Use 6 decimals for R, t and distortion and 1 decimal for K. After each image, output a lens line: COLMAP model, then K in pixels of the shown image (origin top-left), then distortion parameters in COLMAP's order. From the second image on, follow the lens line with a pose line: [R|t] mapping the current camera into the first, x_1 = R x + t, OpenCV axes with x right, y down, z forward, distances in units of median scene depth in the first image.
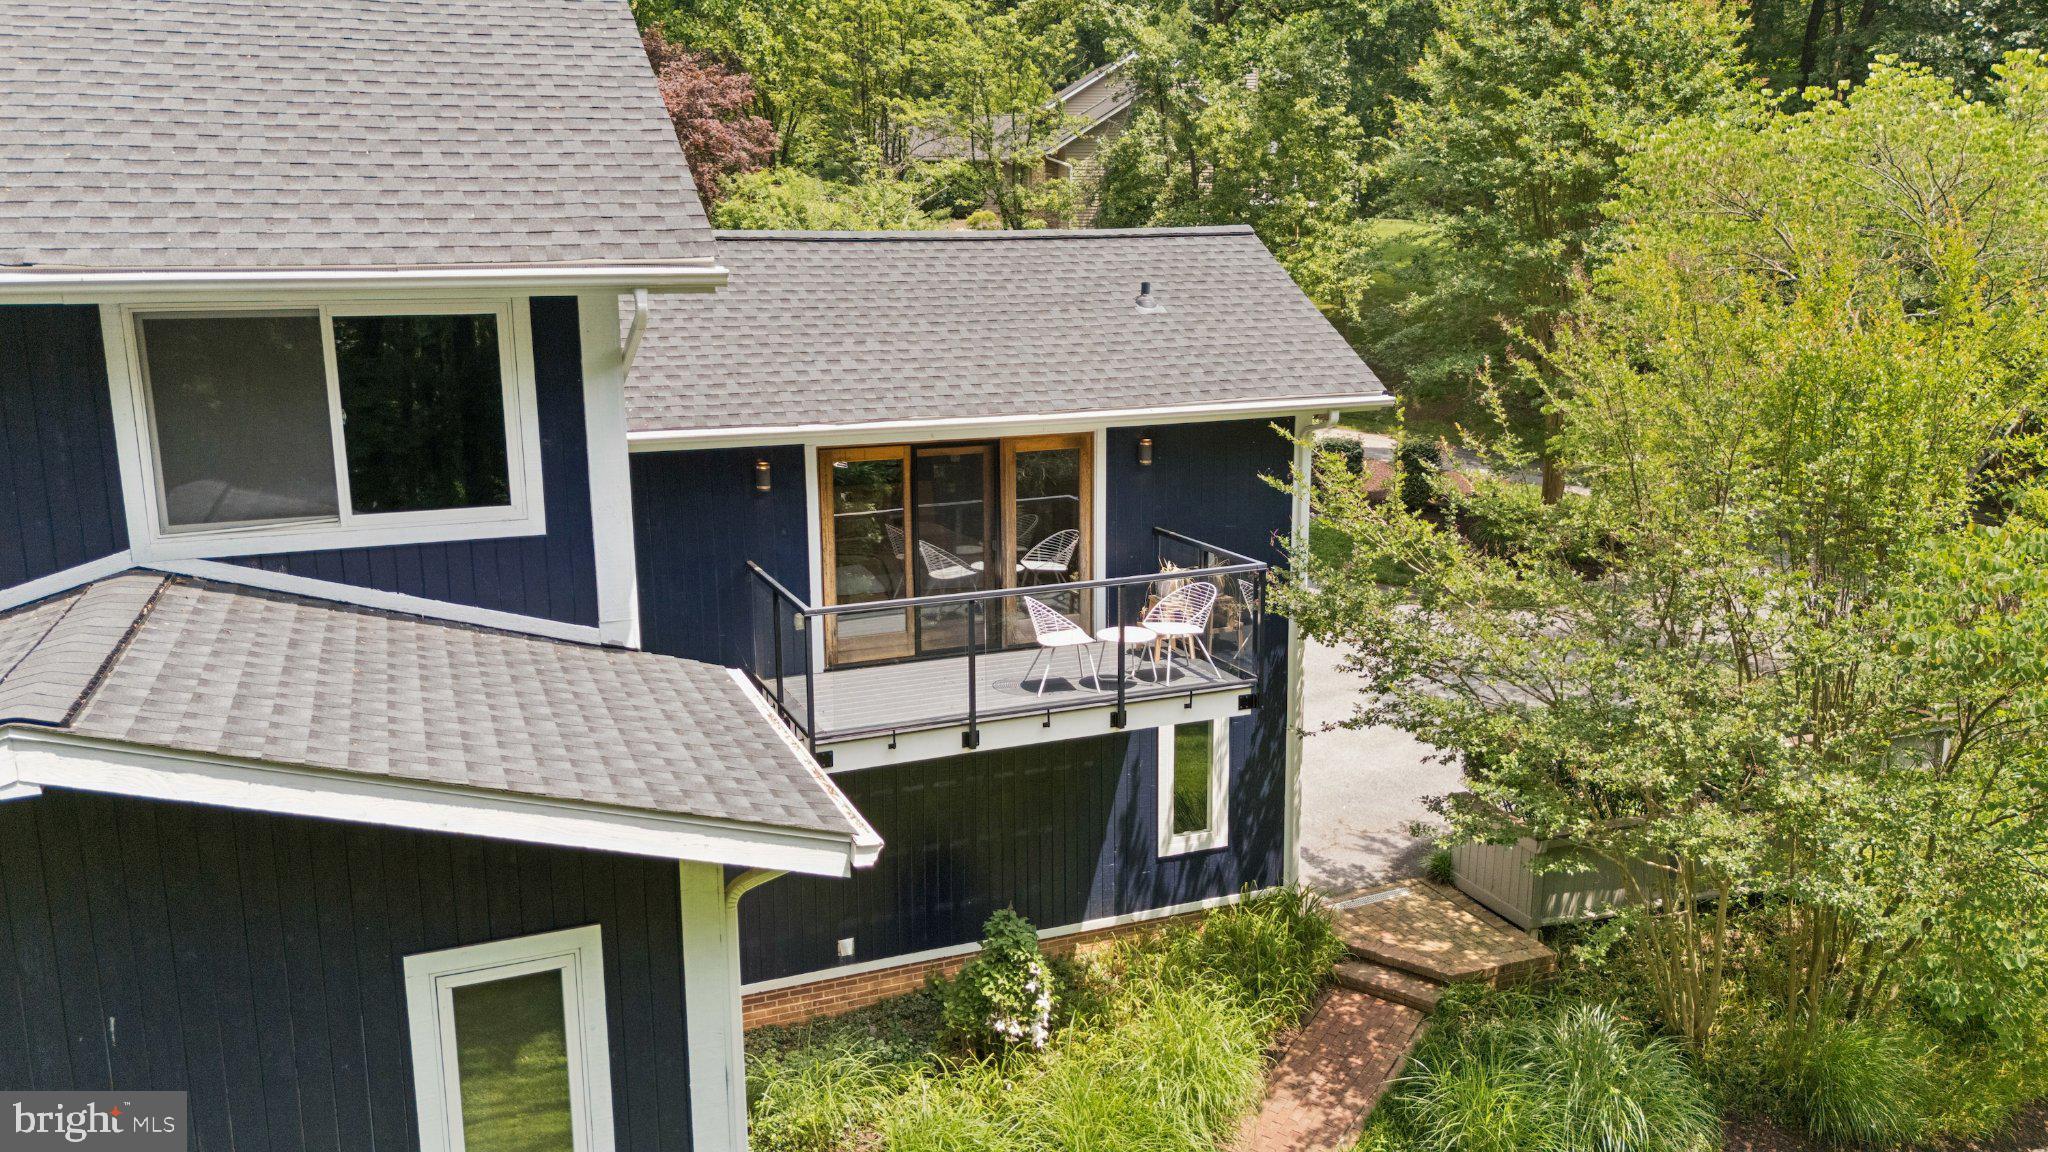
lens RADIAL K [[1513.6, 0, 1014.5], [0, 1513.6, 568.6], [0, 0, 1]] dist [0.066551, -0.076875]
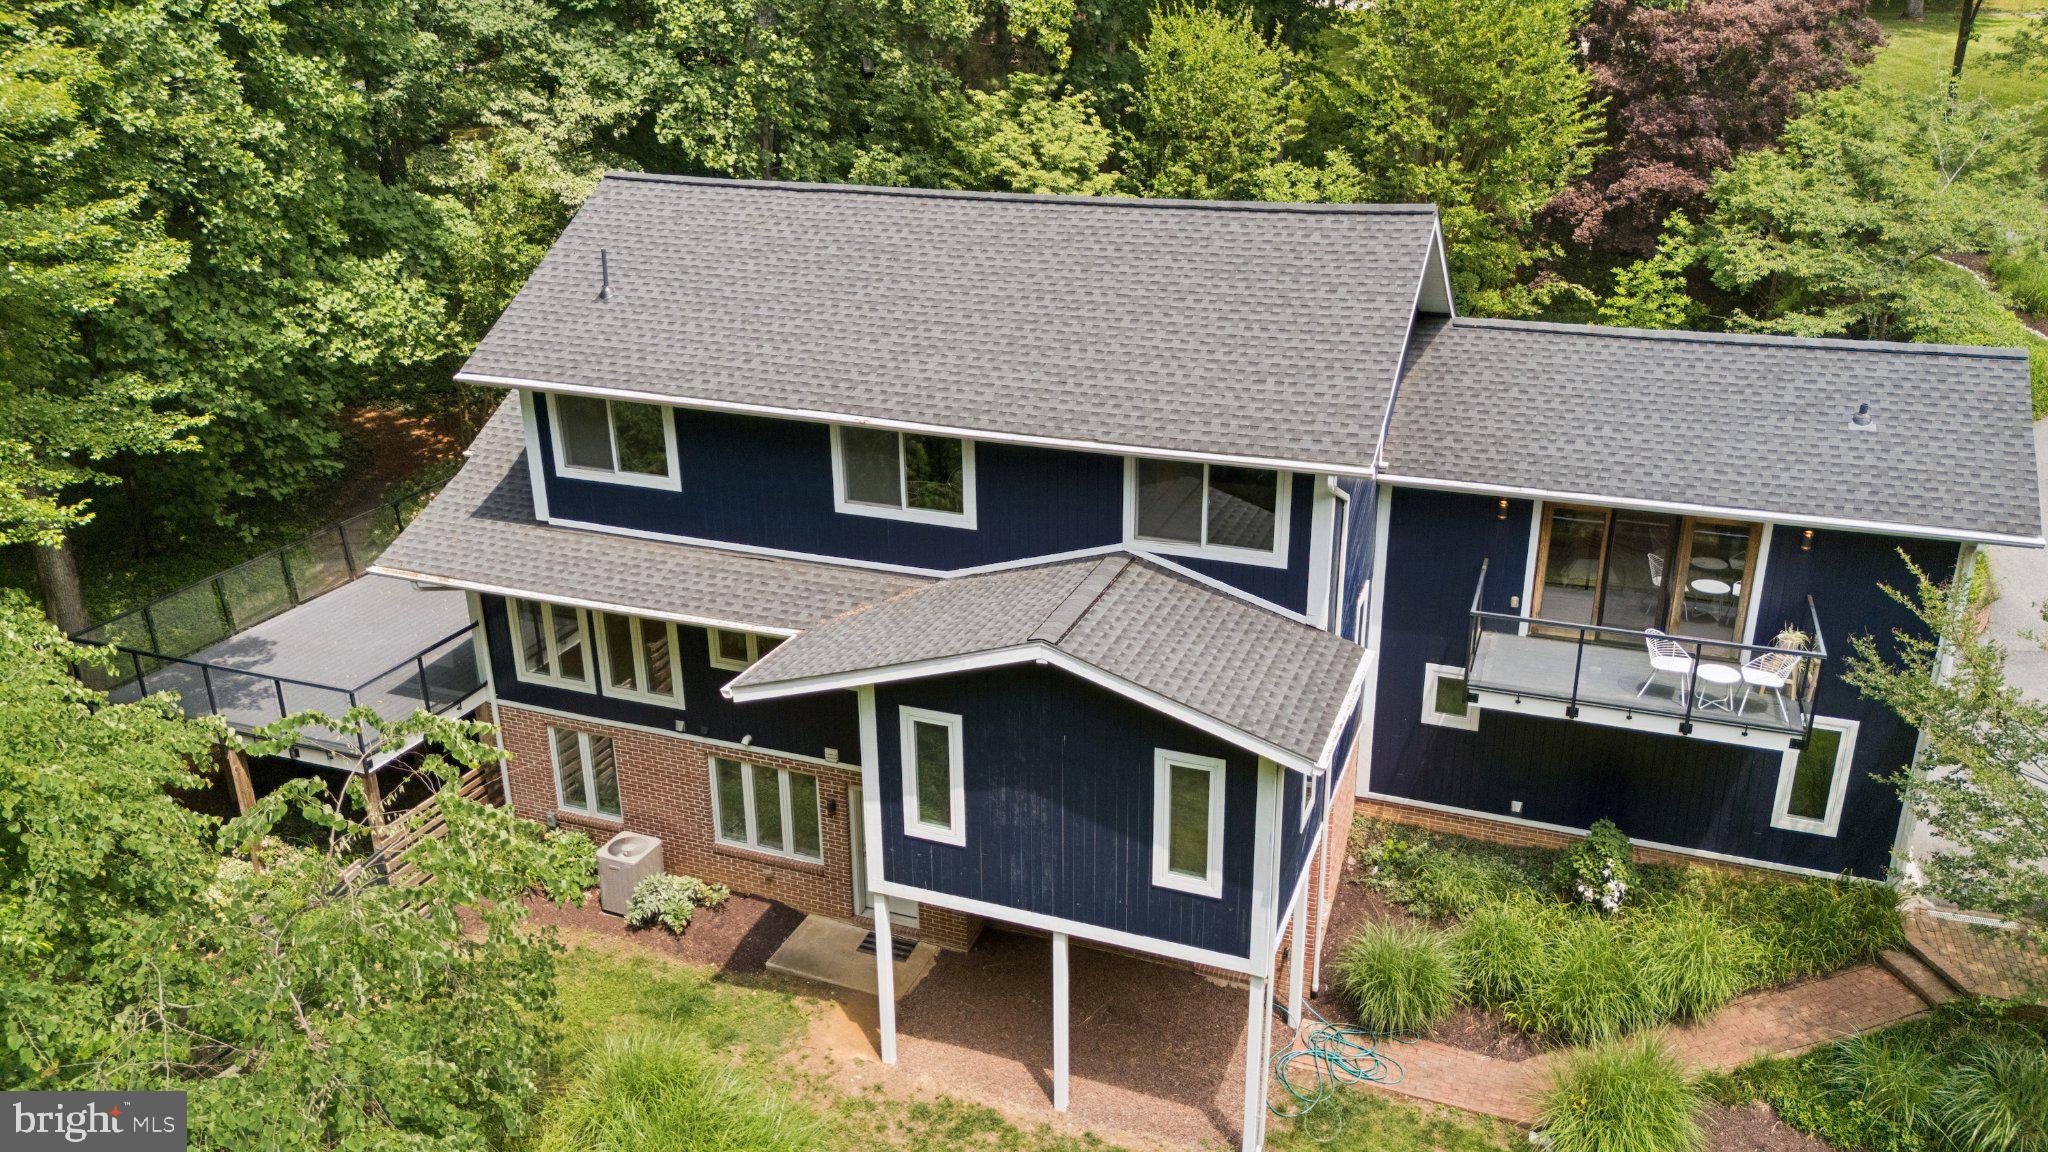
lens RADIAL K [[1513.6, 0, 1014.5], [0, 1513.6, 568.6], [0, 0, 1]] dist [0.066551, -0.076875]
pose [[0.726847, 0.245552, -0.641403, 0.488073], [-0.131150, 0.966340, 0.221329, -0.281566], [0.674161, -0.076753, 0.734586, -0.503096]]
